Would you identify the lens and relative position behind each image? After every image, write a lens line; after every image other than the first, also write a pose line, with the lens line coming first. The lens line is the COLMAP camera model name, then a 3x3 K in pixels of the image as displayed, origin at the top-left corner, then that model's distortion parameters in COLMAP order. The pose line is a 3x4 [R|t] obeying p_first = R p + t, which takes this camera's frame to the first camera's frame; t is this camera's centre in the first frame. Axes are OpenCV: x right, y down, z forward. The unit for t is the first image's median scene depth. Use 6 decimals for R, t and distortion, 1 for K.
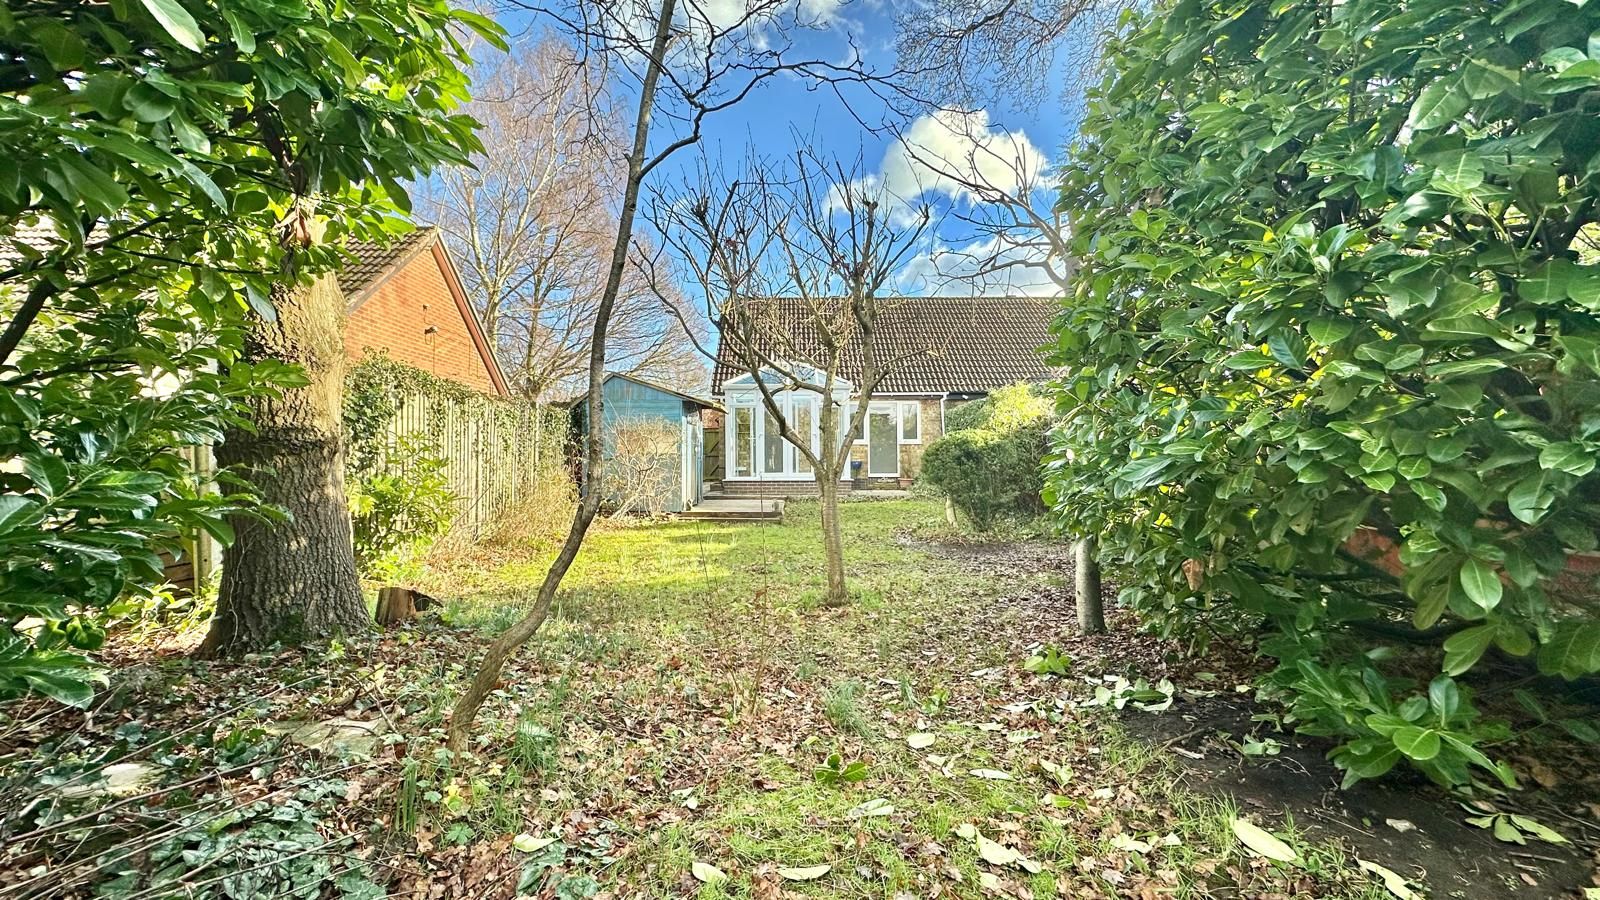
lens RADIAL K [[1096.7, 0, 800.0], [0, 1096.7, 450.0], [0, 0, 1]] dist [0.003209, 0.000905]
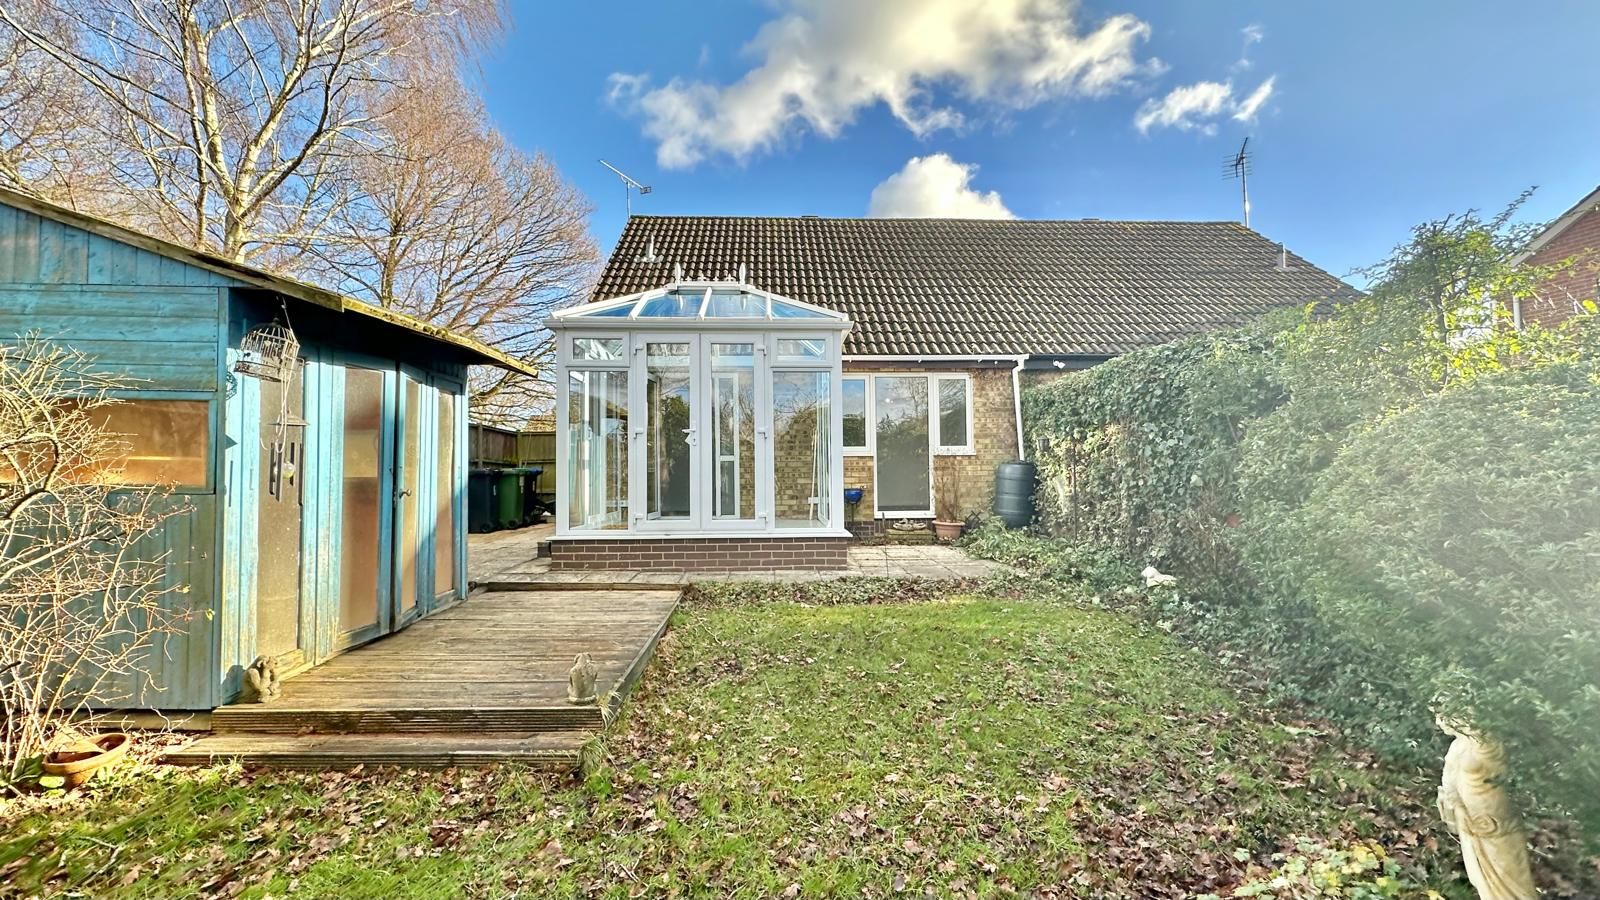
lens RADIAL K [[1096.7, 0, 800.0], [0, 1096.7, 450.0], [0, 0, 1]] dist [0.003209, 0.000905]
pose [[0.999761, -0.000834, 0.021845, 0.015740], [0.001099, 0.999926, -0.012119, -0.001481], [-0.021834, 0.012140, 0.999688, 0.481499]]
